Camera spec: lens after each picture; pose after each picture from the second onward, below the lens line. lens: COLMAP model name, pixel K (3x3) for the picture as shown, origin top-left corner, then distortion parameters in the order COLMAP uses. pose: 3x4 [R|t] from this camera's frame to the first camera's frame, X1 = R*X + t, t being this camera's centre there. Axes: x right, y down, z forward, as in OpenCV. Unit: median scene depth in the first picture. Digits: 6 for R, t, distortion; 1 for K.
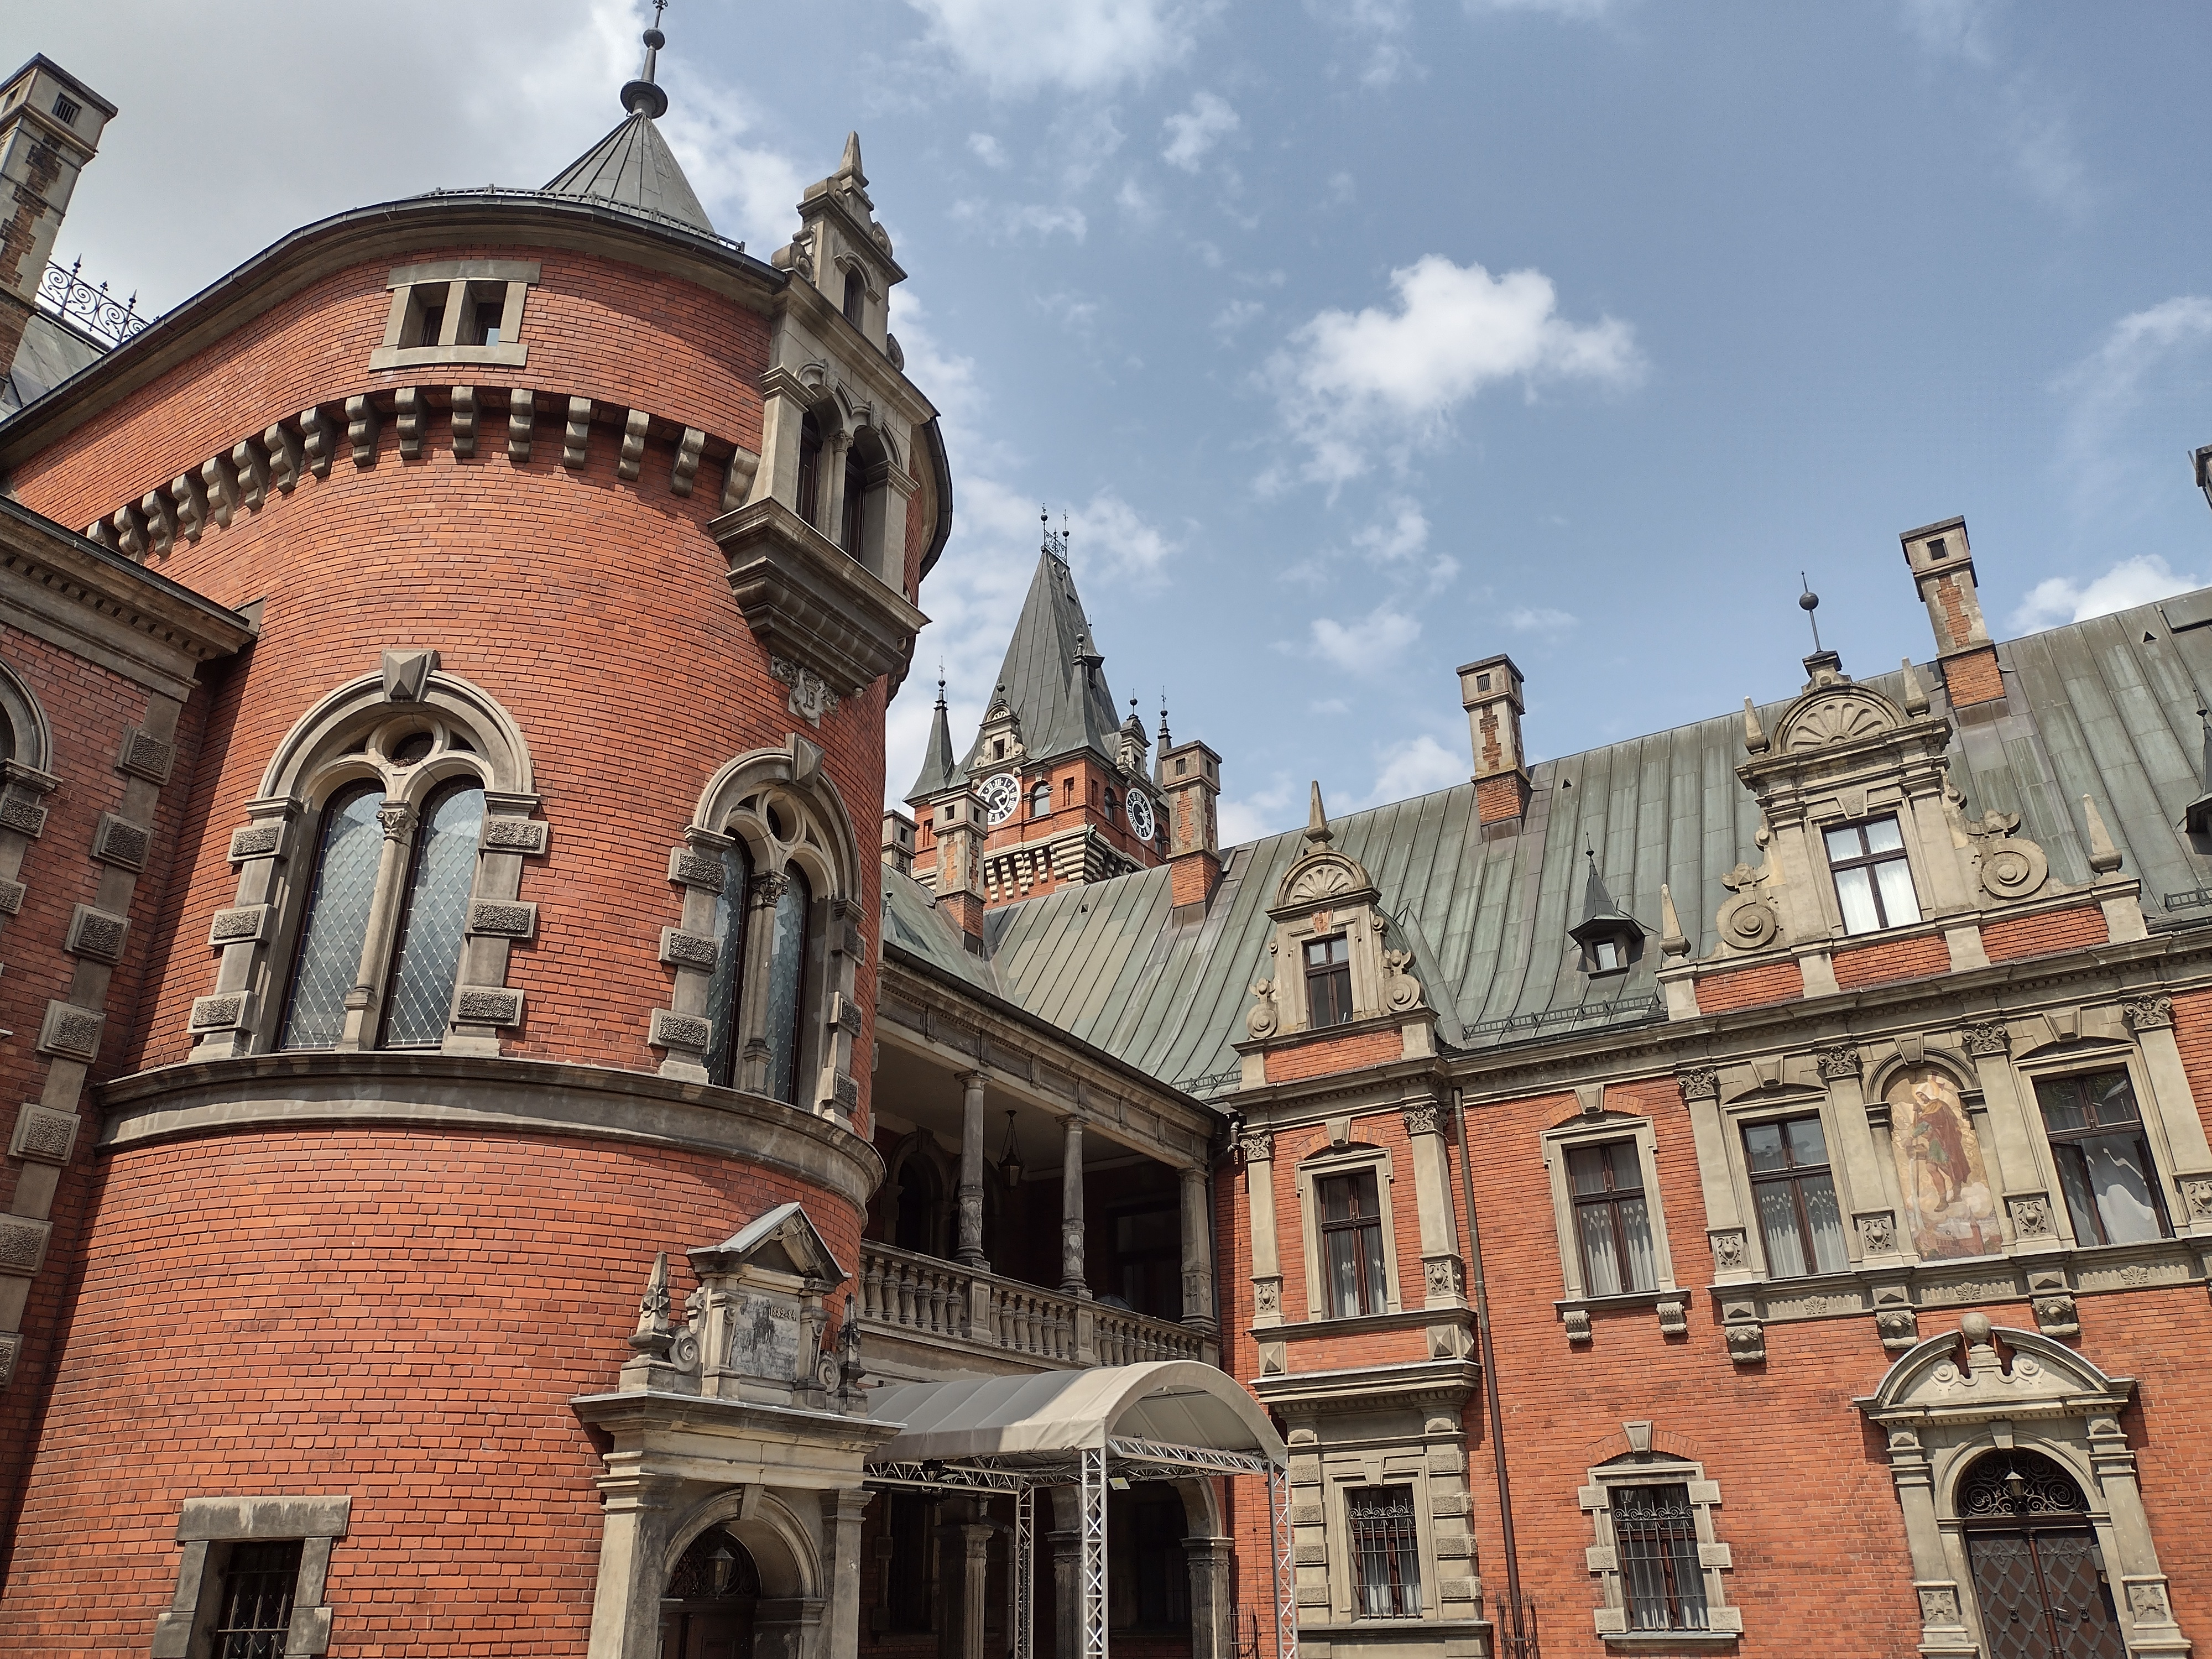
lens RADIAL K [[1630.7, 0, 1115.6], [0, 1630.7, 828.7], [0, 0, 1]] dist [0.074737, -0.104265]
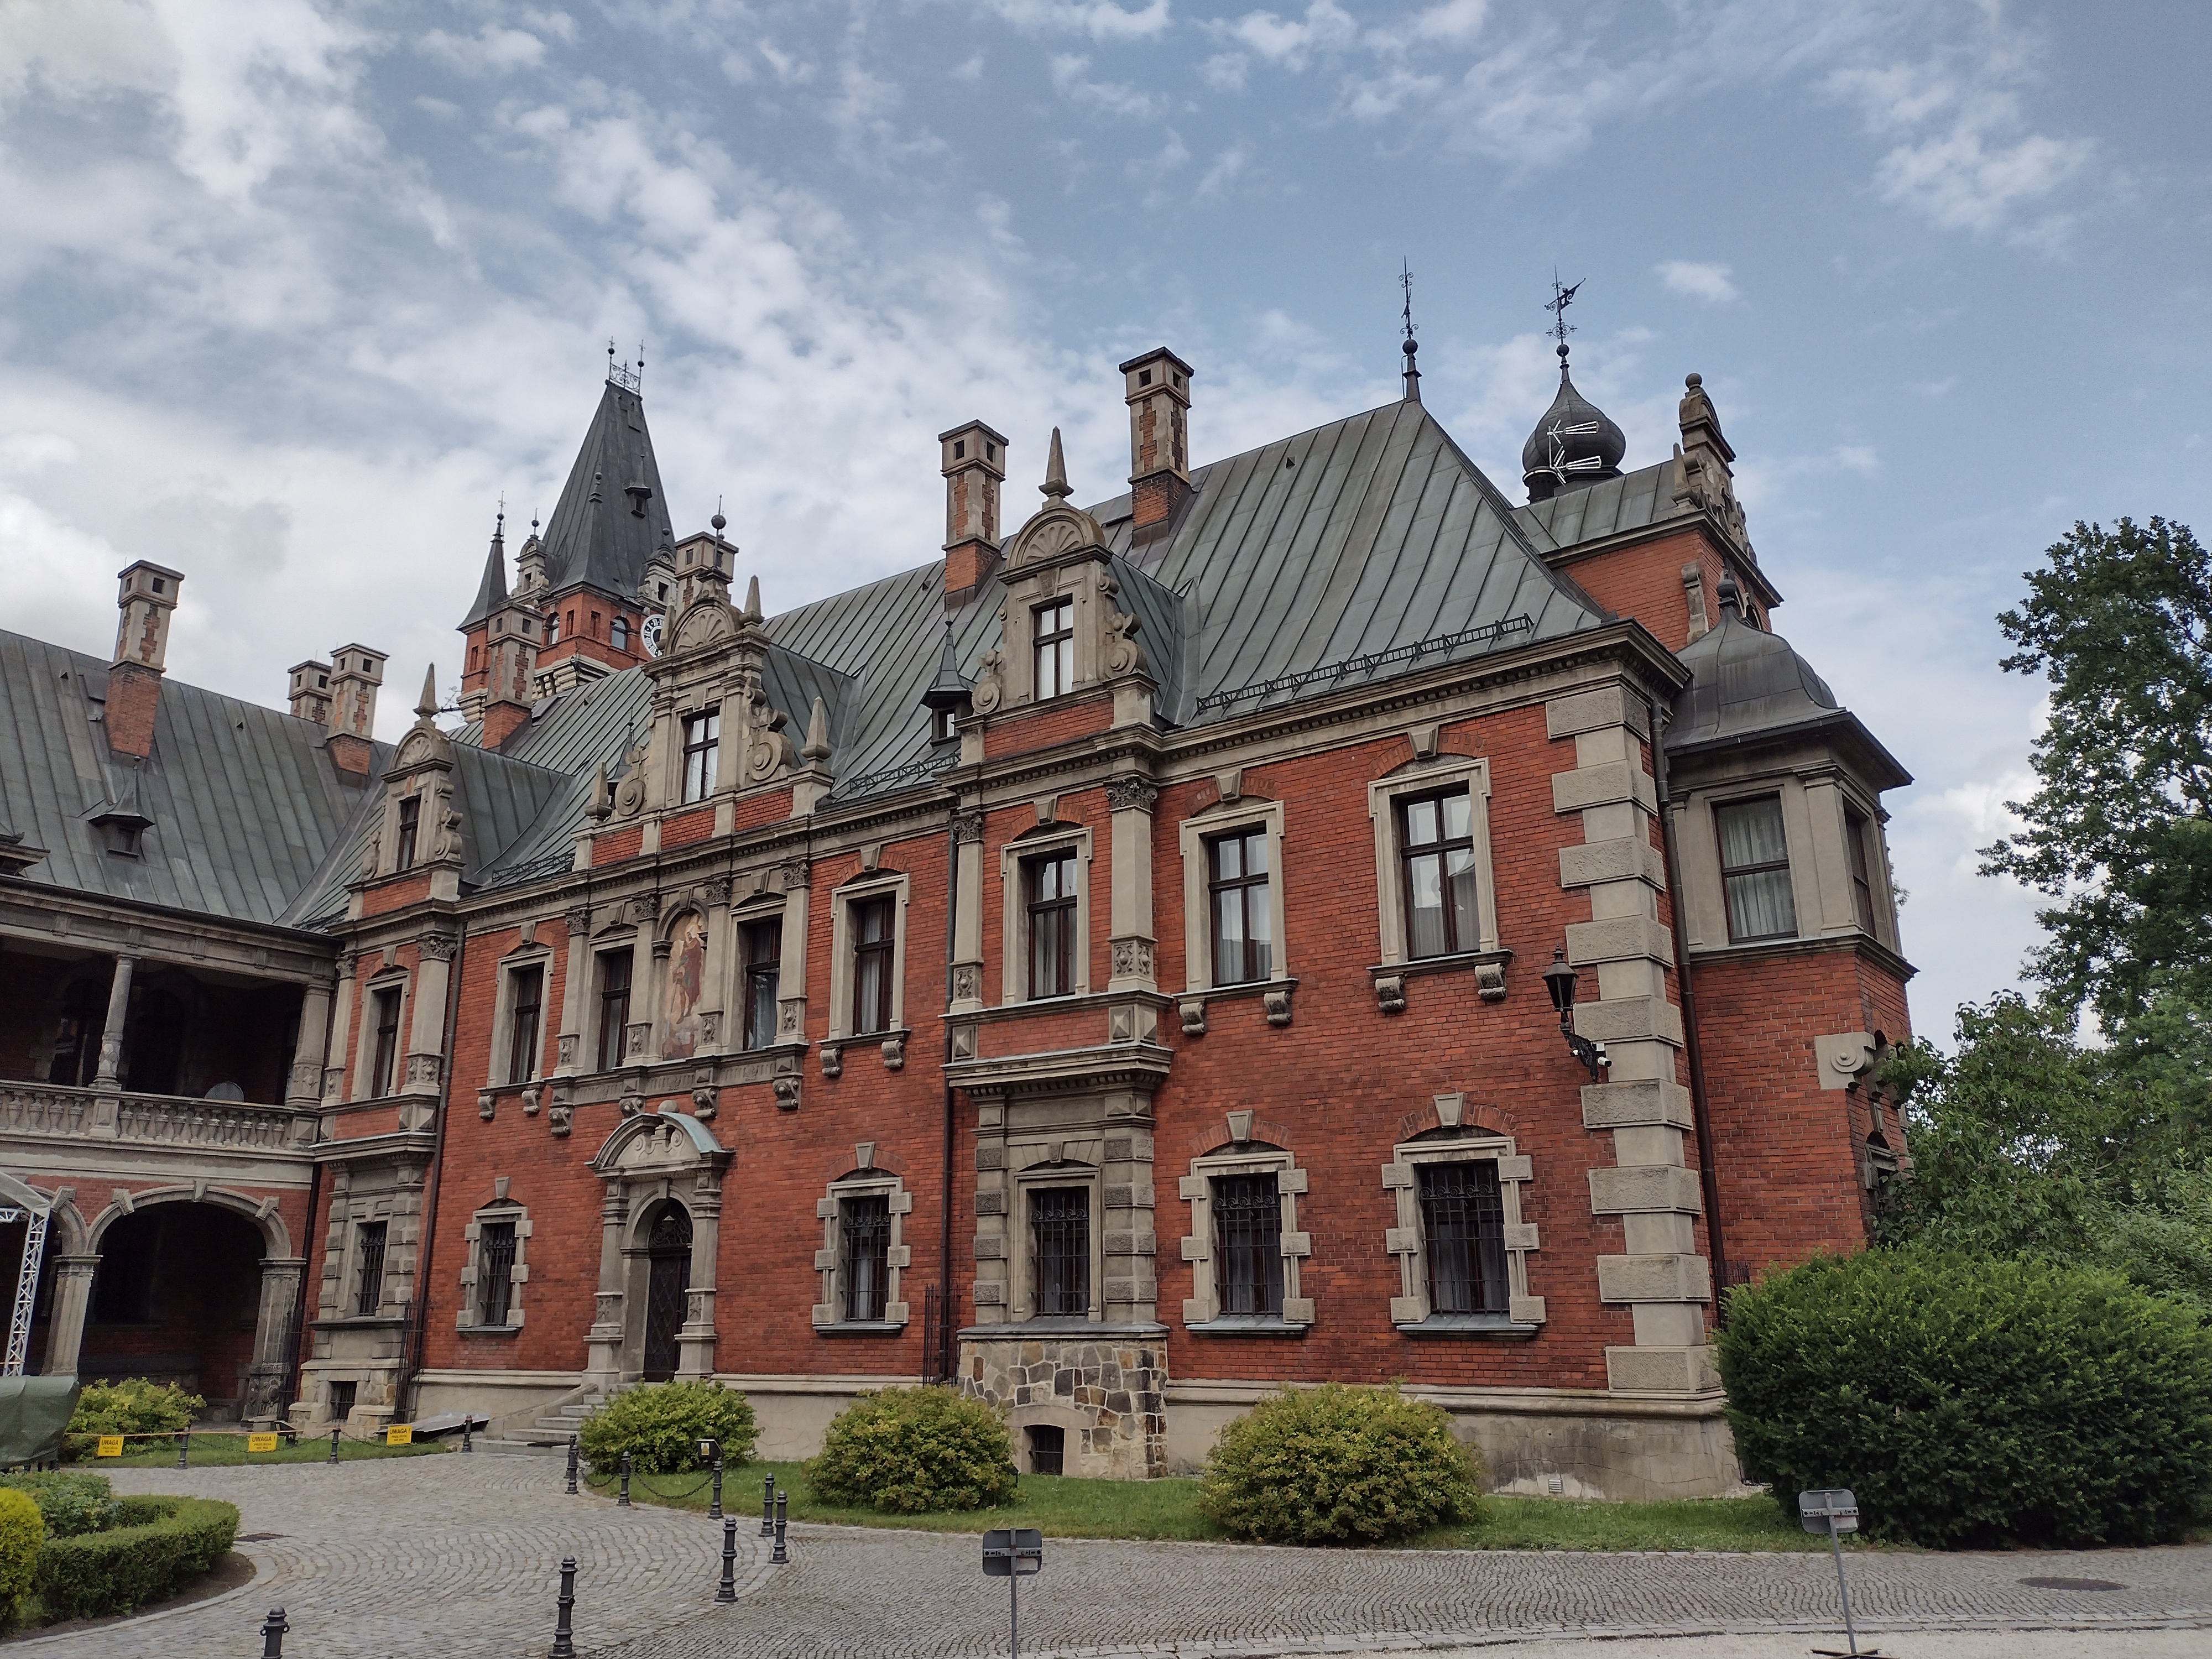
lens RADIAL K [[1623.9, 0, 1099.4], [0, 1623.9, 831.0], [0, 0, 1]] dist [0.102725, -0.178299]
pose [[0.997119, -0.014880, -0.074378, 0.895925], [0.026673, 0.986728, 0.160178, -0.113103], [0.071008, -0.161700, 0.984282, -0.219457]]
